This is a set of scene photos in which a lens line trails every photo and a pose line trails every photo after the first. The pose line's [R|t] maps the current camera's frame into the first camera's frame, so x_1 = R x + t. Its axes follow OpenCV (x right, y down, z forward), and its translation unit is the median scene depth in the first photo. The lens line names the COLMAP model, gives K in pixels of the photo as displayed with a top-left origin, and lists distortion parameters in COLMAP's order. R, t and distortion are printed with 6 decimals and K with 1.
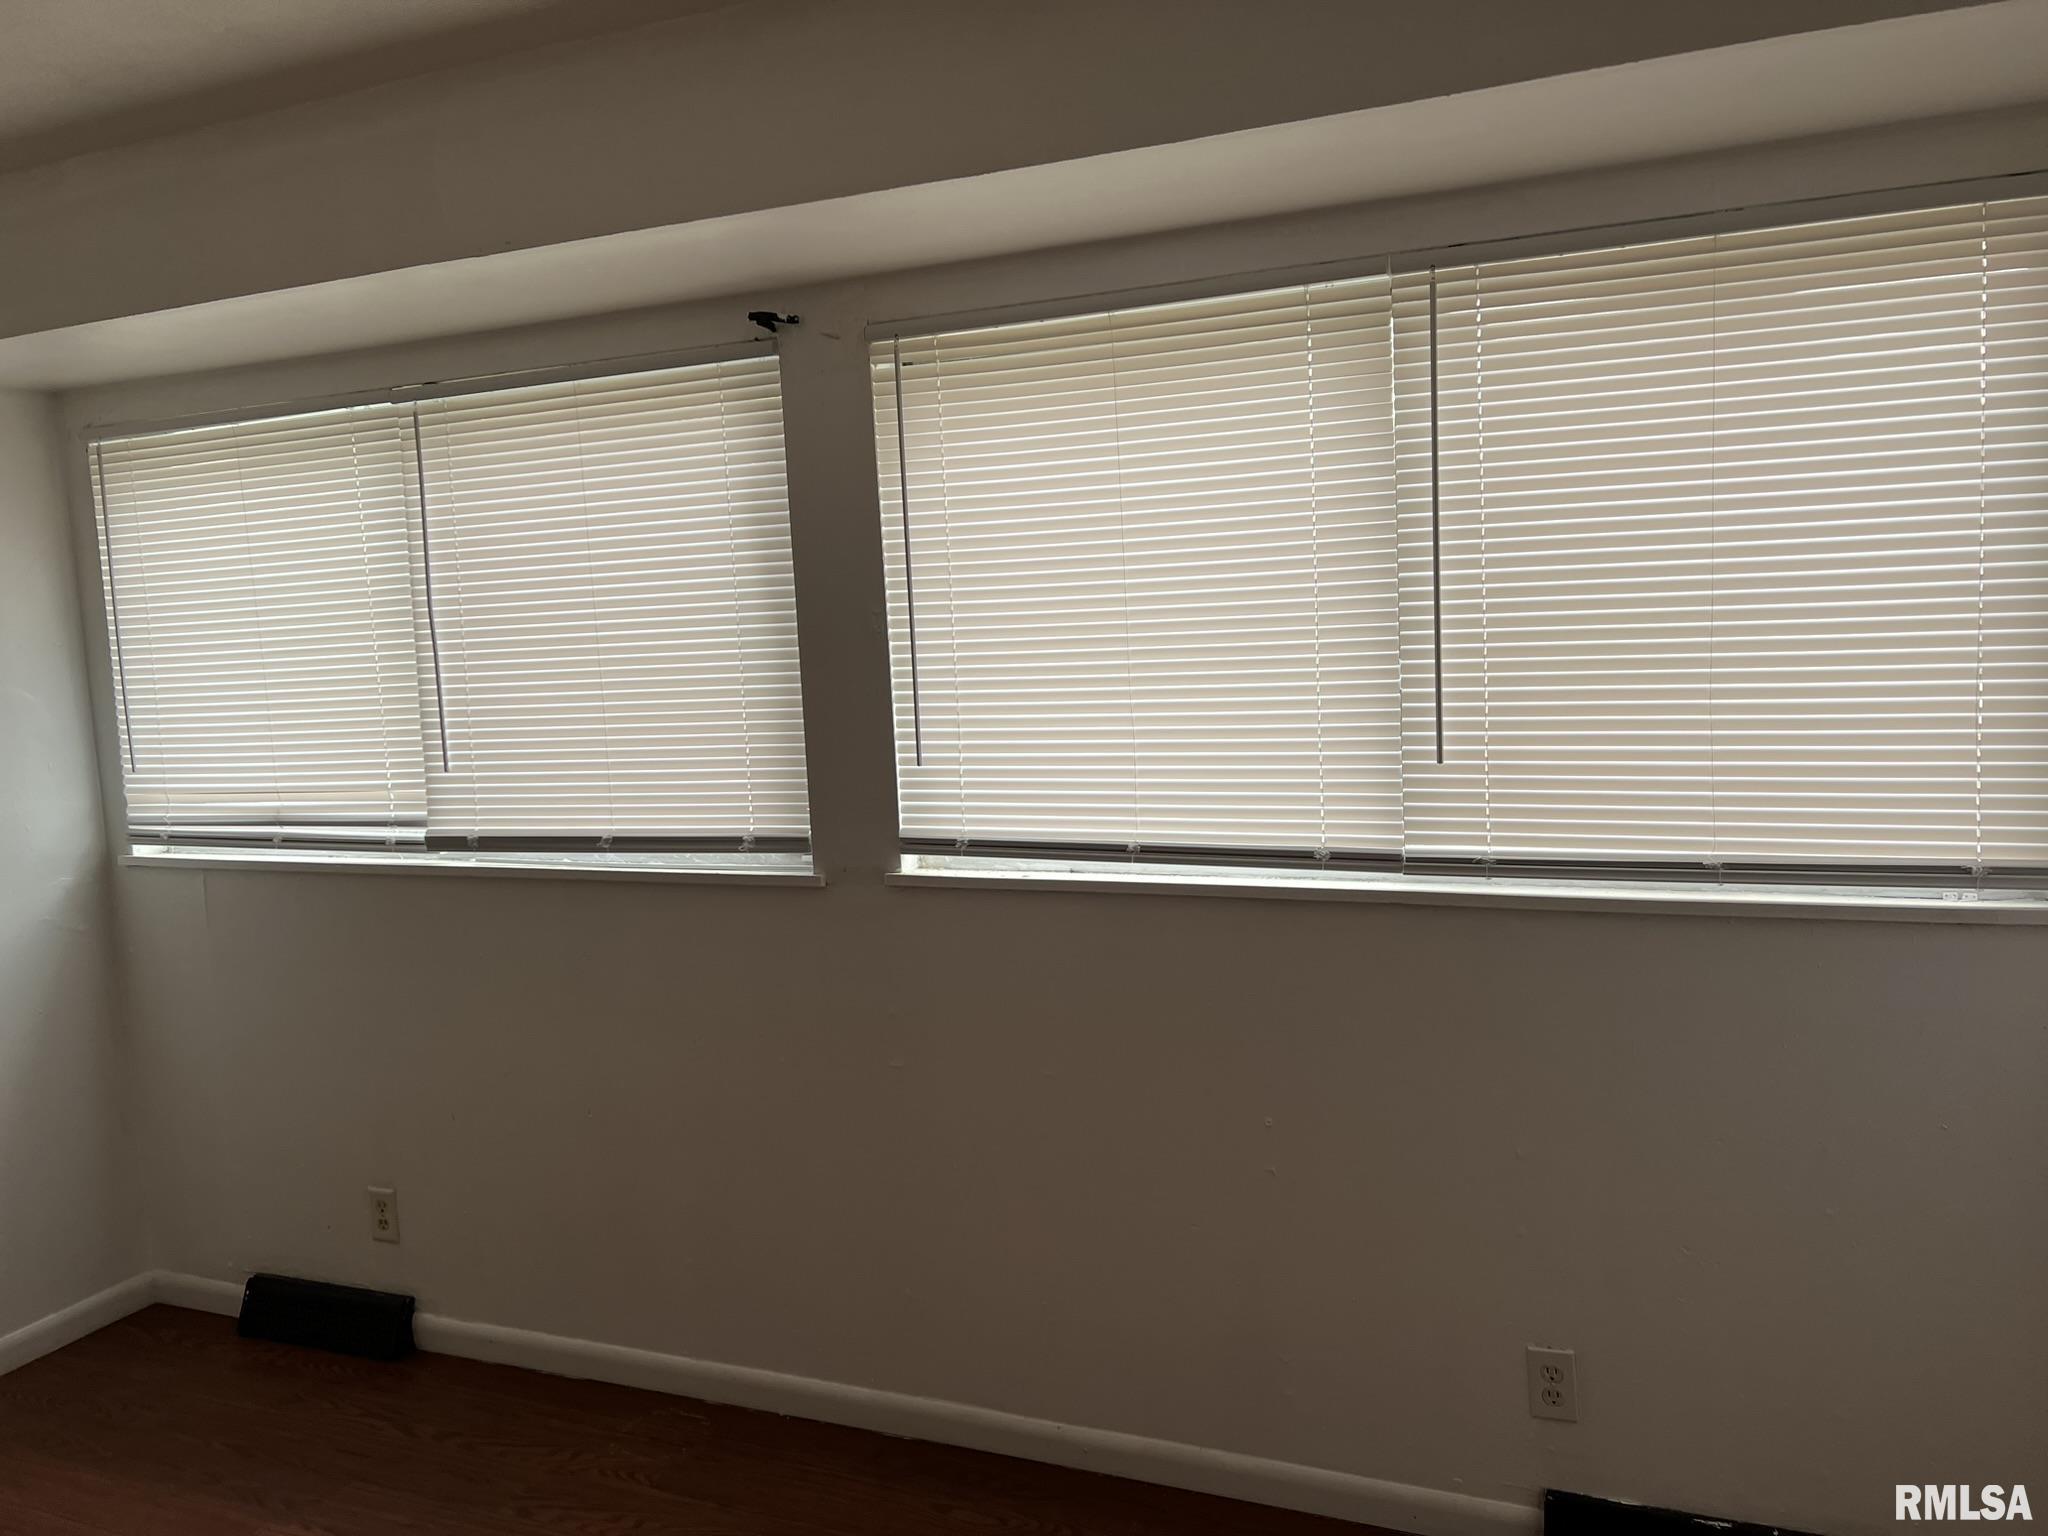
lens RADIAL K [[1526.0, 0, 1069.4], [0, 1526.0, 771.0], [0, 0, 1]] dist [0.090886, -0.111504]
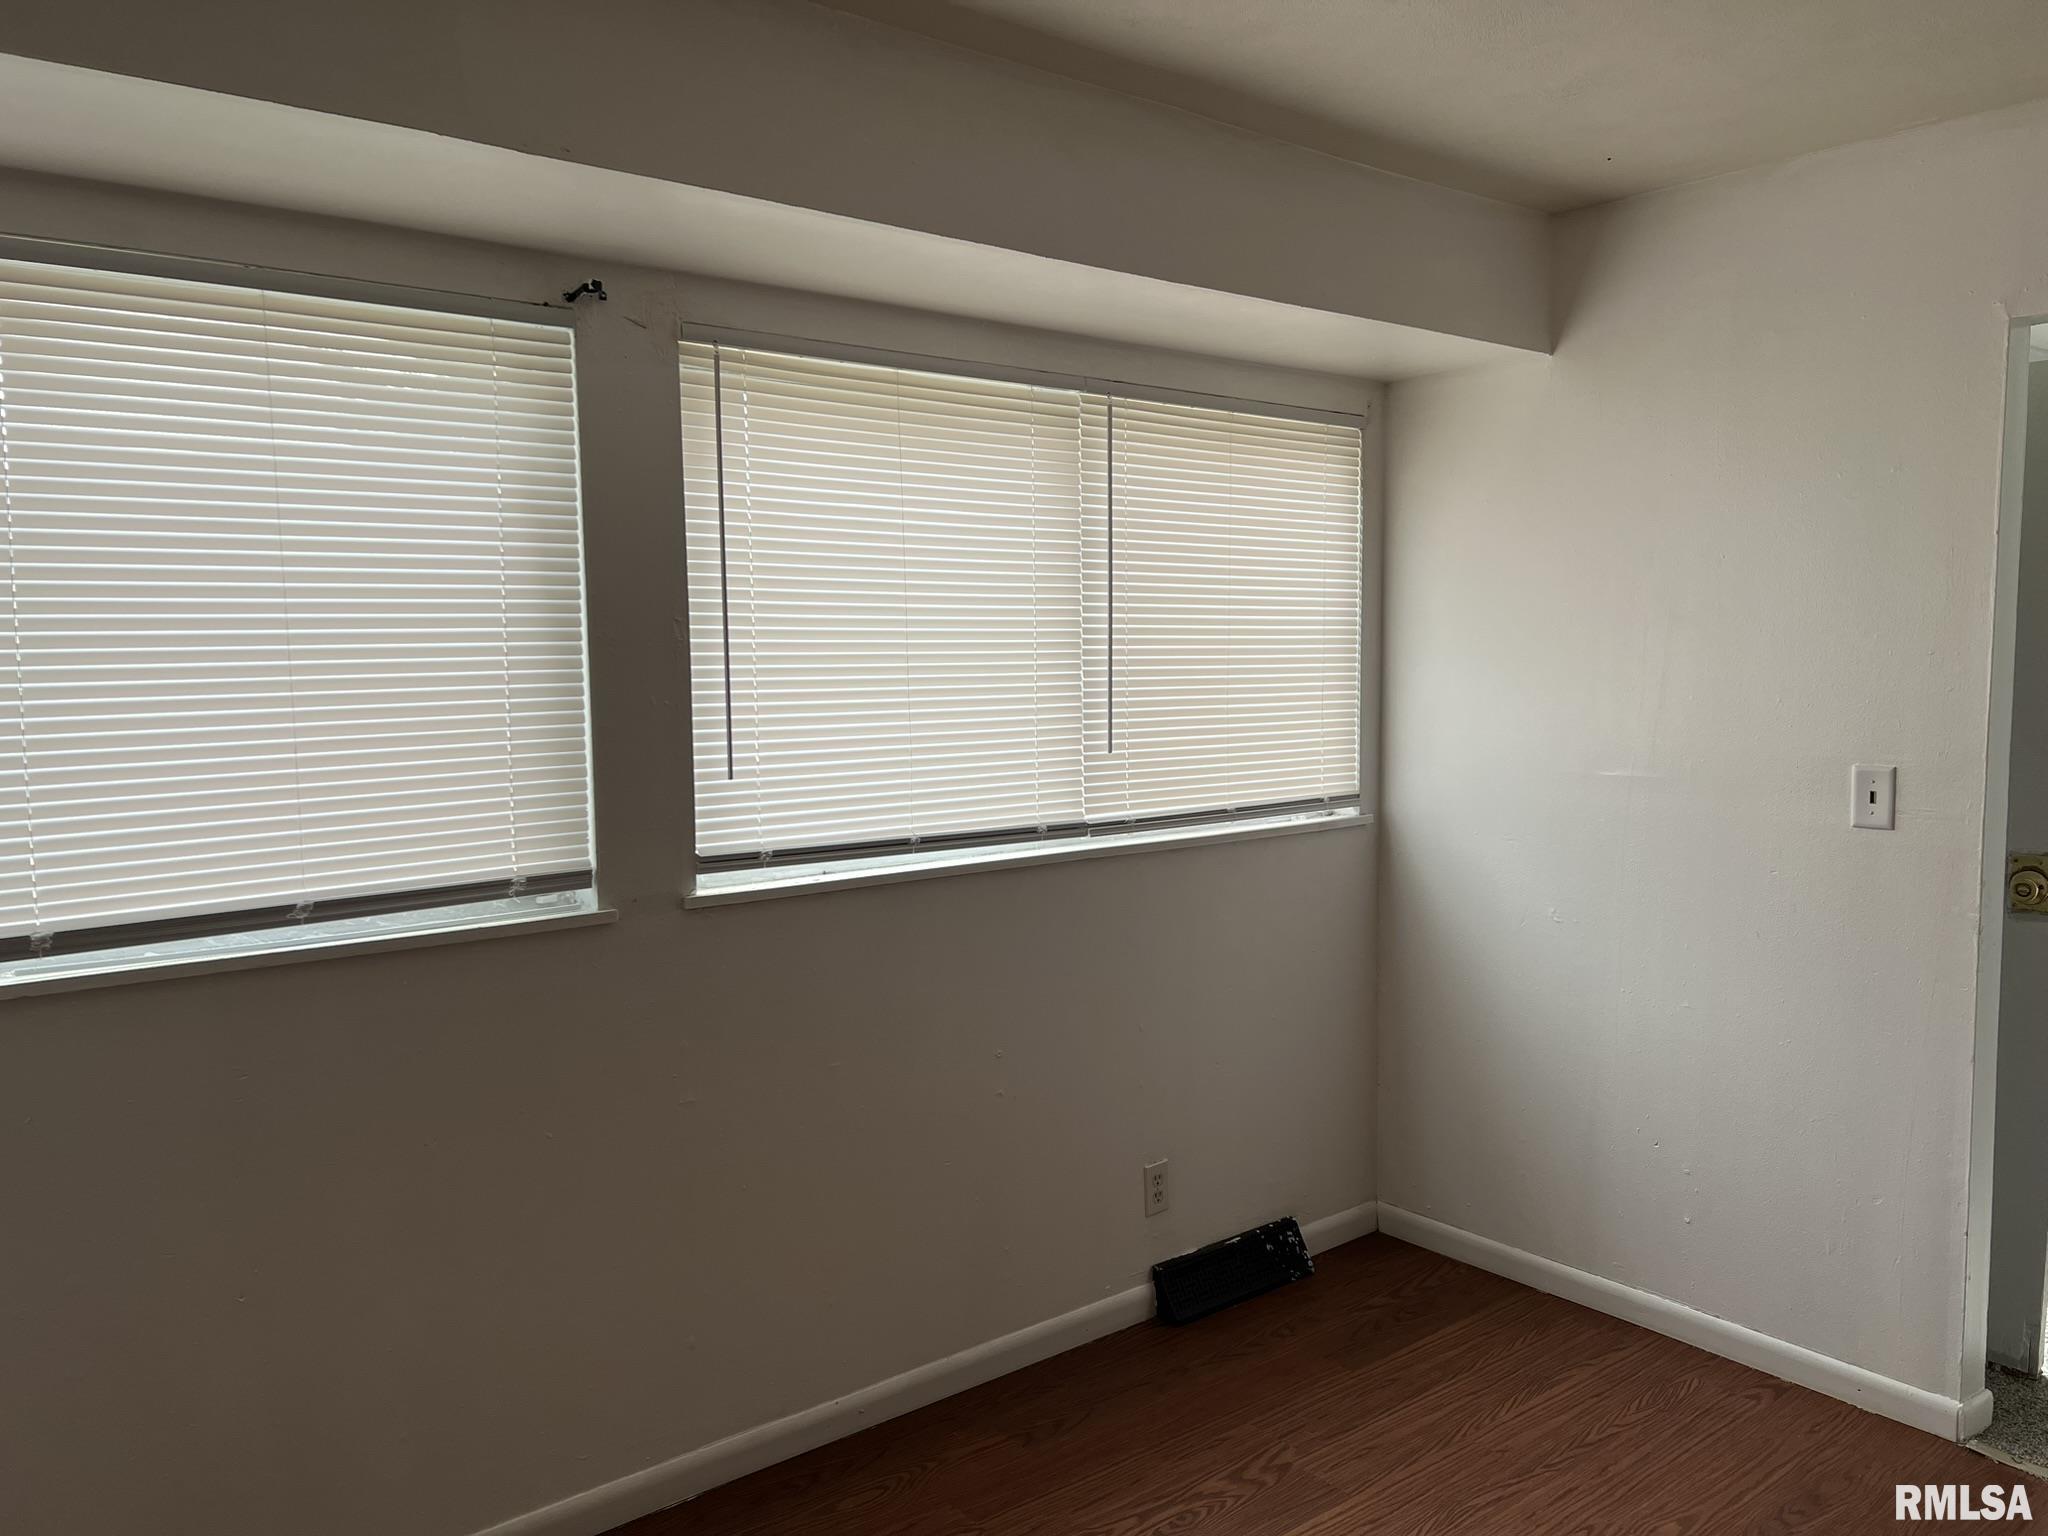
lens RADIAL K [[1518.9, 0, 1024.0], [0, 1518.9, 768.0], [0, 0, 1]] dist [0.083089, -0.098493]
pose [[0.474182, -0.032202, 0.879838, -0.818131], [0.074200, 0.997237, -0.003492, 0.006194], [-0.877294, 0.066940, 0.475262, 0.349040]]
